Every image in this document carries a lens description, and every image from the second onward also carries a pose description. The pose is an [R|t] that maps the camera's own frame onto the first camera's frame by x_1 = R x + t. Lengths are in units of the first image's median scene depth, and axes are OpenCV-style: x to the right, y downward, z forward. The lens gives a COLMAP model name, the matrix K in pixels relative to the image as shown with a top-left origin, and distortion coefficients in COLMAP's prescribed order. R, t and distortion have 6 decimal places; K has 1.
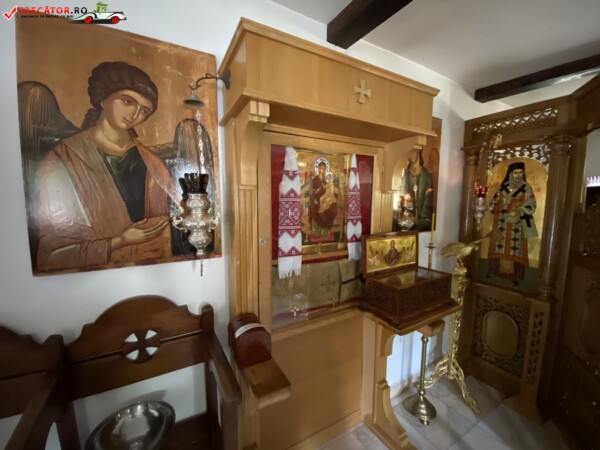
lens RADIAL K [[238.3, 0, 298.4], [0, 238.3, 224.6], [0, 0, 1]] dist [0.030011, -0.025546]
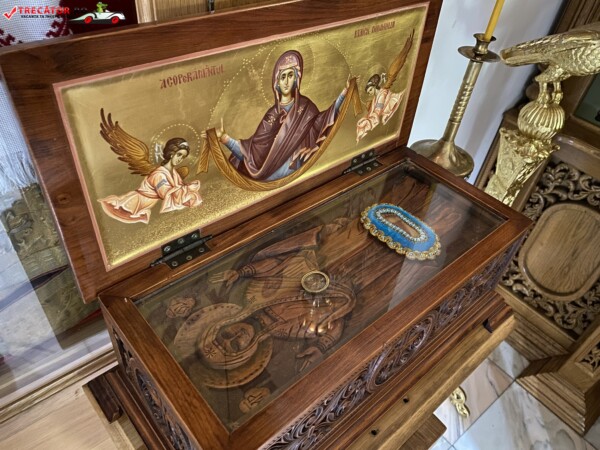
lens RADIAL K [[463.3, 0, 308.0], [0, 463.3, 224.5], [0, 0, 1]] dist [0.054465, -0.006880]
pose [[0.975152, -0.059989, 0.213259, 0.297772], [-0.082930, 0.793799, 0.602500, -0.031913], [-0.205428, -0.605214, 0.769100, 0.608744]]
